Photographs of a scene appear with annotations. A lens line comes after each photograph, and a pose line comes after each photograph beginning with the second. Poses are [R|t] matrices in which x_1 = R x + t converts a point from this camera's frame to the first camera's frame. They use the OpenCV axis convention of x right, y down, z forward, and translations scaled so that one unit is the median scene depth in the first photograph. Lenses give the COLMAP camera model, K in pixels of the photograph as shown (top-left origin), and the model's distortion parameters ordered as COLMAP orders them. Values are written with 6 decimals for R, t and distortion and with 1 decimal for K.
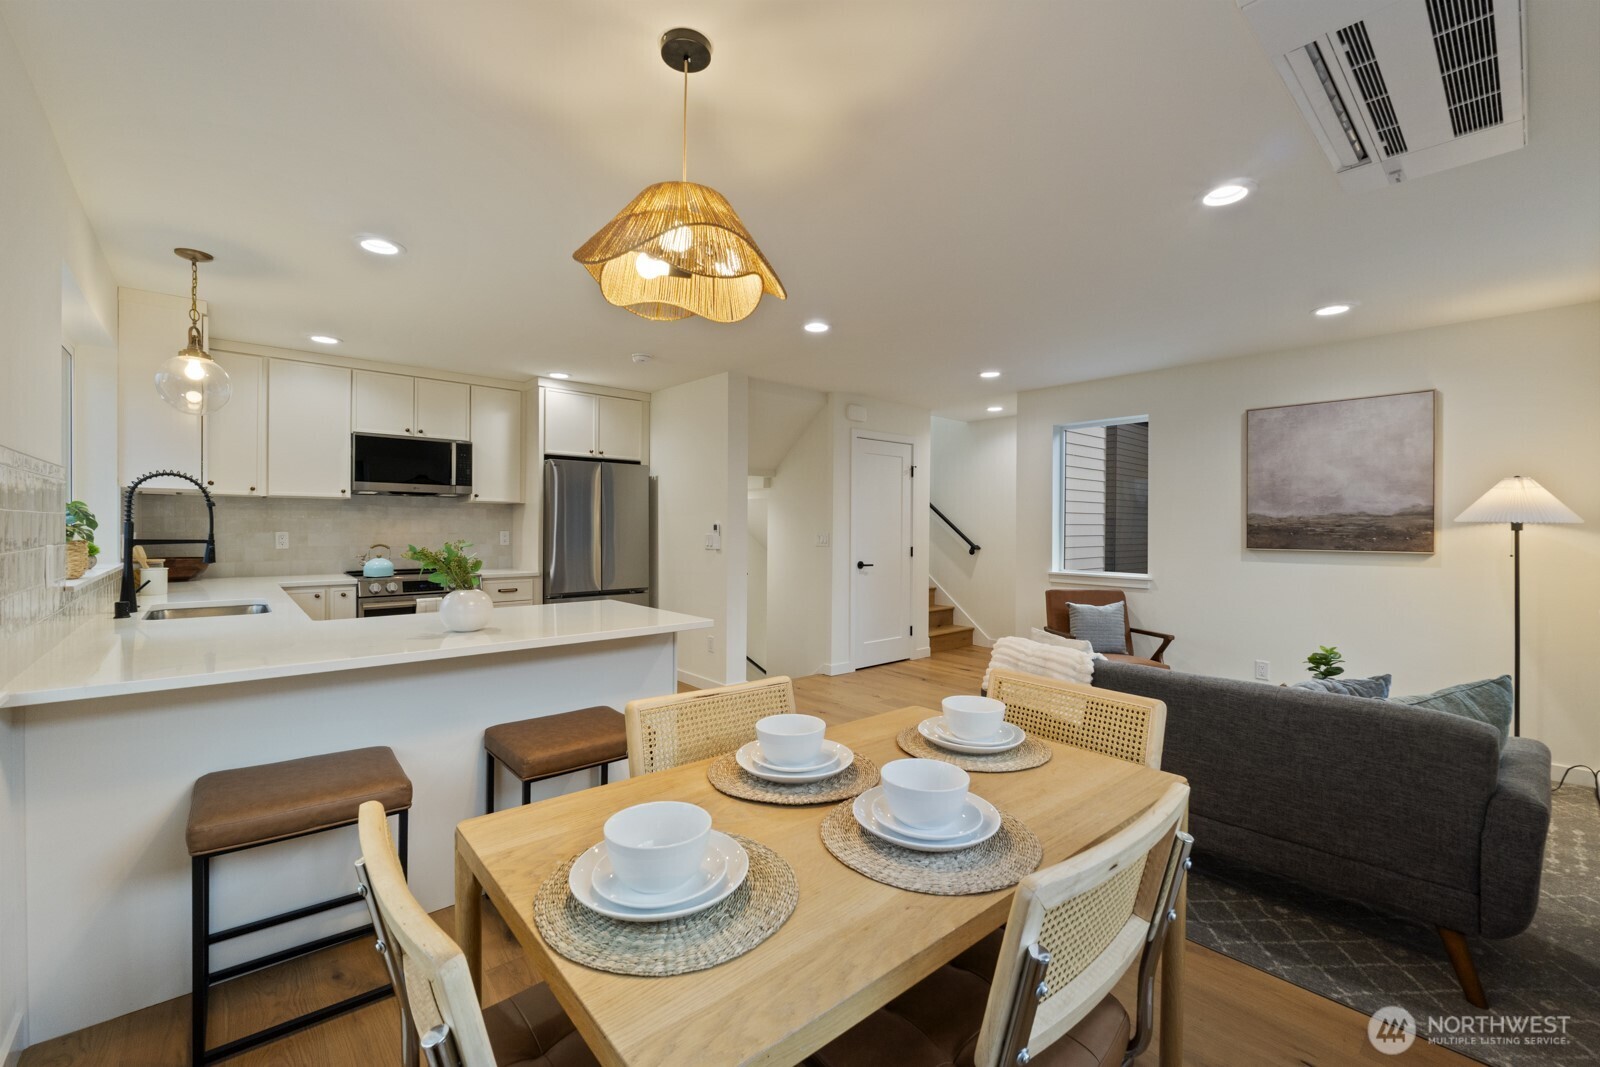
lens RADIAL K [[668.1, 0, 806.4], [0, 668.1, 517.9], [0, 0, 1]] dist [-0.007187, -0.001565]
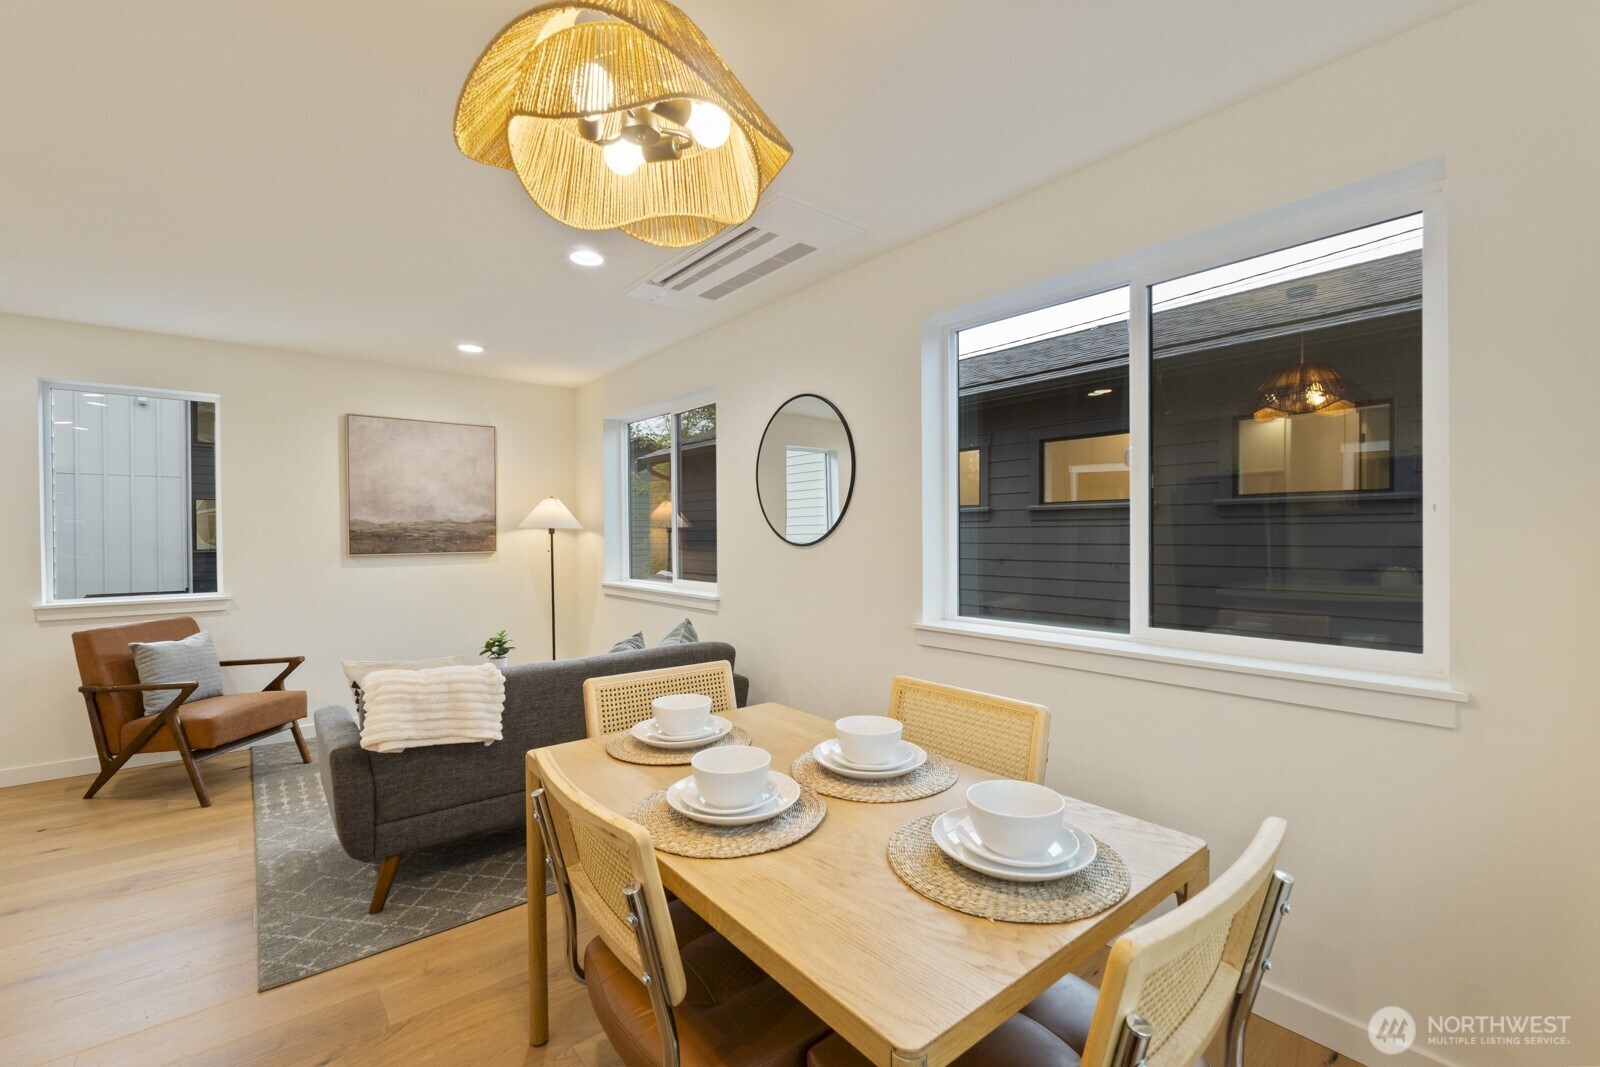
lens RADIAL K [[668.1, 0, 801.1], [0, 668.1, 542.9], [0, 0, 1]] dist [-0.007187, -0.001565]
pose [[0.037537, -0.022878, 0.999033, -0.310040], [-0.007161, 0.999706, 0.023162, 0.000686], [-0.999270, -0.008023, 0.037362, 0.304404]]
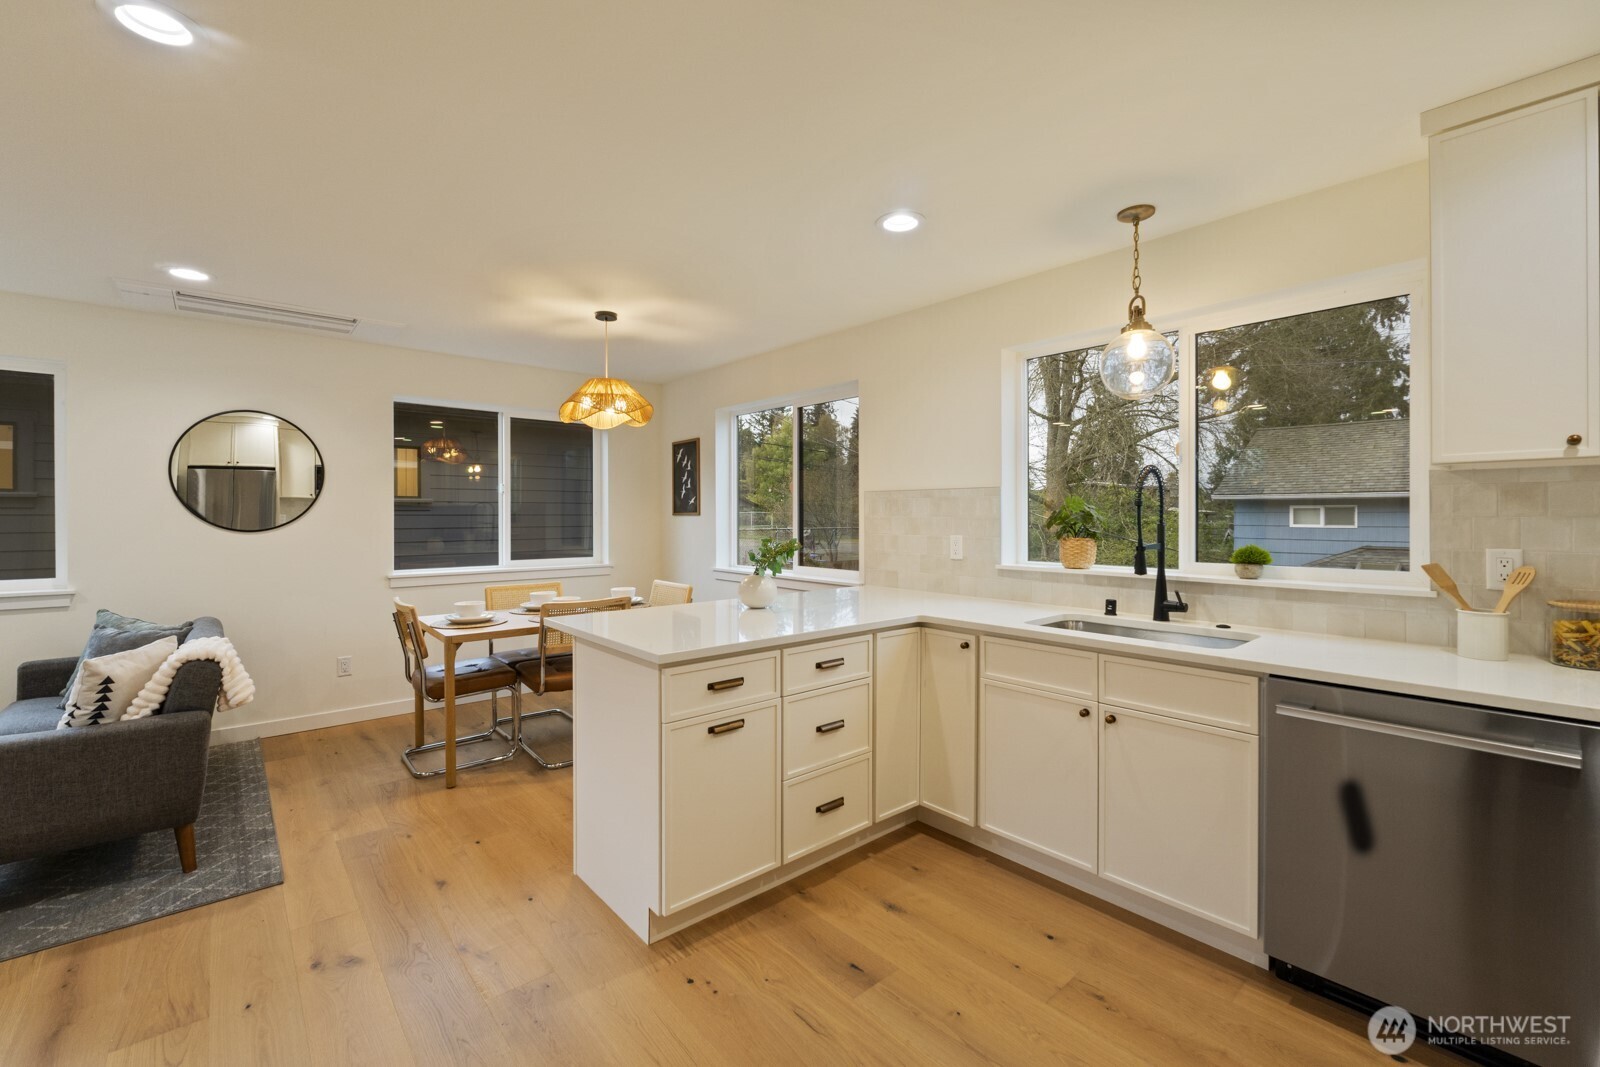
lens RADIAL K [[668.1, 0, 792.5], [0, 668.1, 520.9], [0, 0, 1]] dist [-0.007187, -0.001565]
pose [[-0.999604, -0.007178, 0.027199, -0.338005], [-0.007335, 0.999957, -0.005704, 0.005503], [-0.027157, -0.005901, -0.999614, 1.240225]]
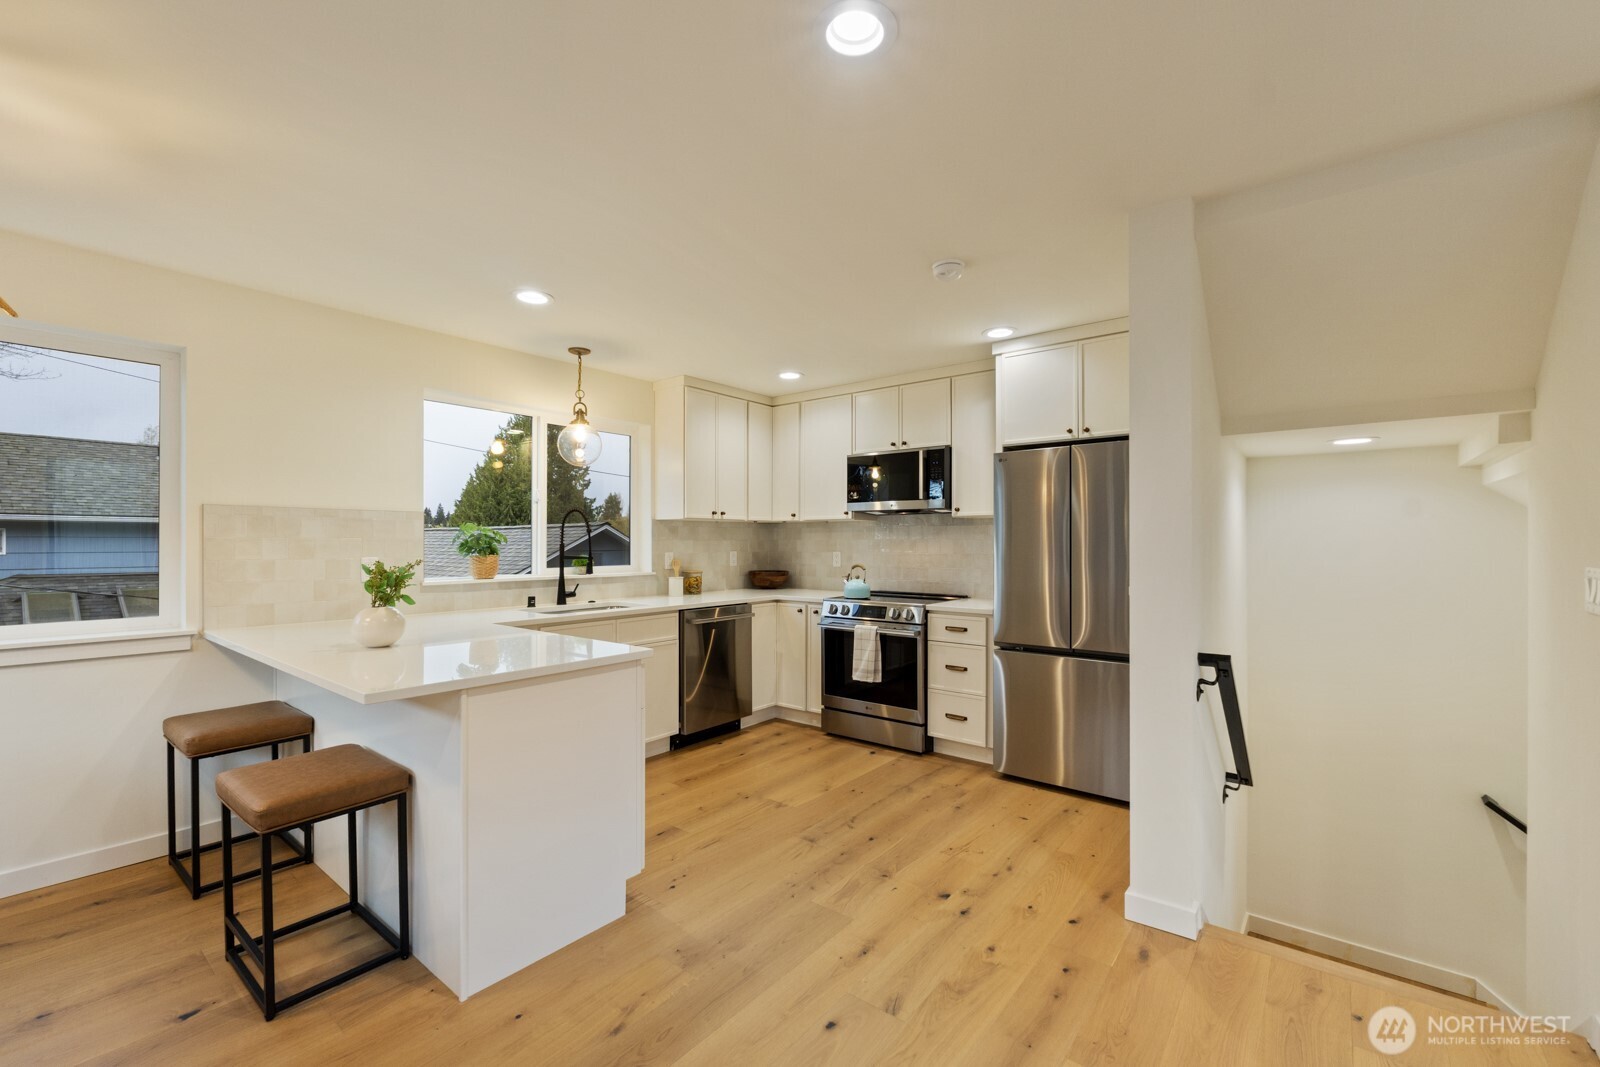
lens RADIAL K [[668.1, 0, 813.8], [0, 668.1, 540.1], [0, 0, 1]] dist [-0.007187, -0.001565]
pose [[0.175407, -0.010462, -0.984440, 0.346633], [0.015211, 0.999853, -0.007916, 0.010529], [0.984379, -0.013586, 0.175540, 0.819155]]
